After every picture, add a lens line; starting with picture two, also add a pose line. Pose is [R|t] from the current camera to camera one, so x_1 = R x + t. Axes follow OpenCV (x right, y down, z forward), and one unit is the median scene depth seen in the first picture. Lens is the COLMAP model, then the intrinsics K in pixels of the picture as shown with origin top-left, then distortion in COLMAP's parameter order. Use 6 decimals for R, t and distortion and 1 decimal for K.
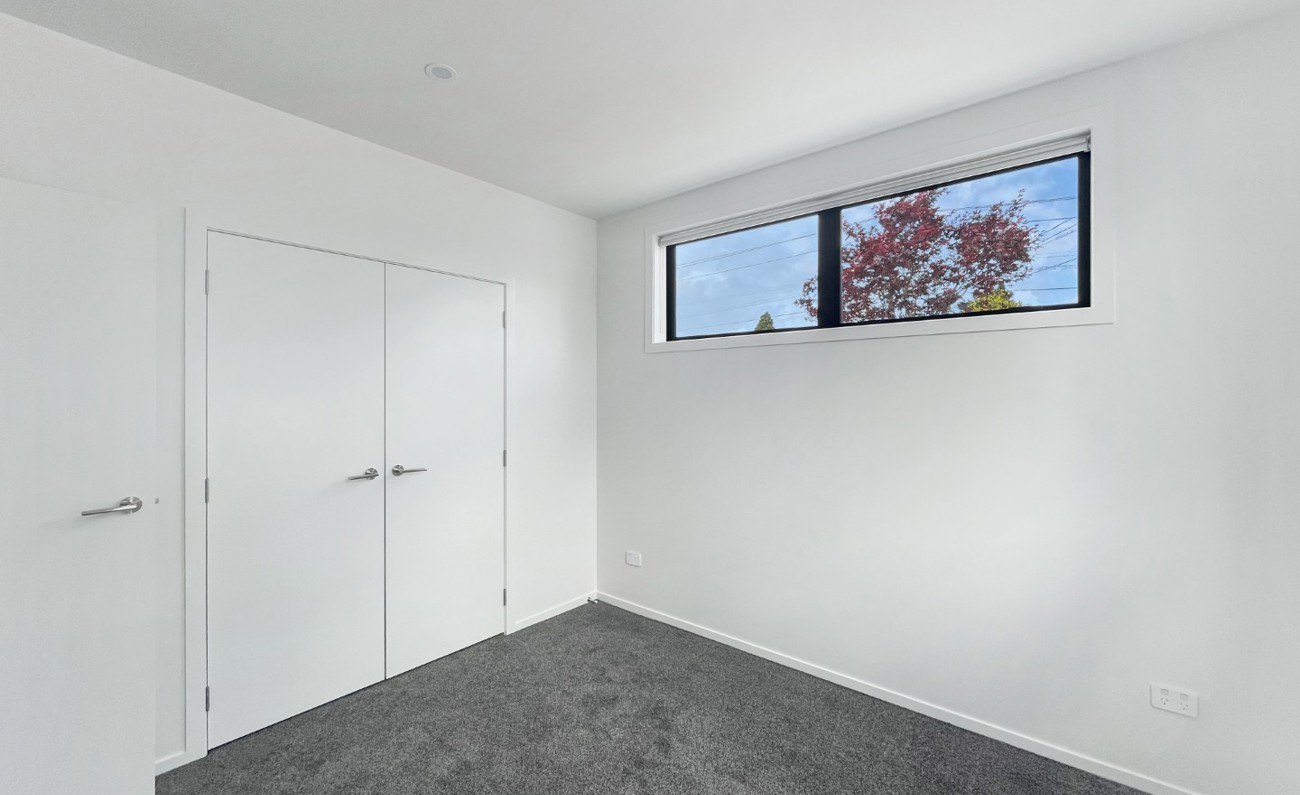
lens RADIAL K [[544.7, 0, 649.4], [0, 544.7, 392.1], [0, 0, 1]] dist [0.000875, 0.000038]
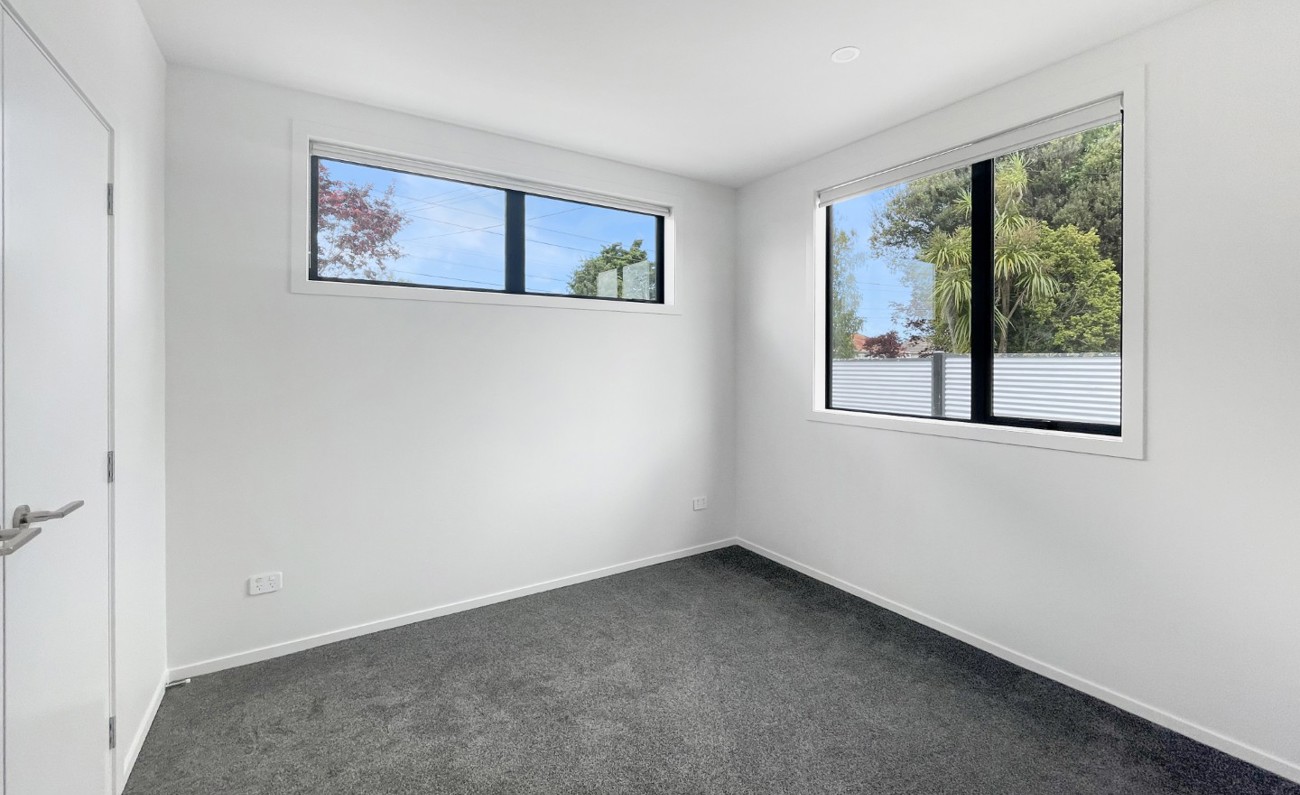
lens RADIAL K [[536.0, 0, 654.5], [0, 536.0, 363.7], [0, 0, 1]] dist [-0.000466, -0.000075]
pose [[0.286532, -0.007578, 0.958041, -0.691856], [-0.001483, 0.999964, 0.008353, 0.019882], [-0.958069, -0.003814, 0.286511, 0.407491]]
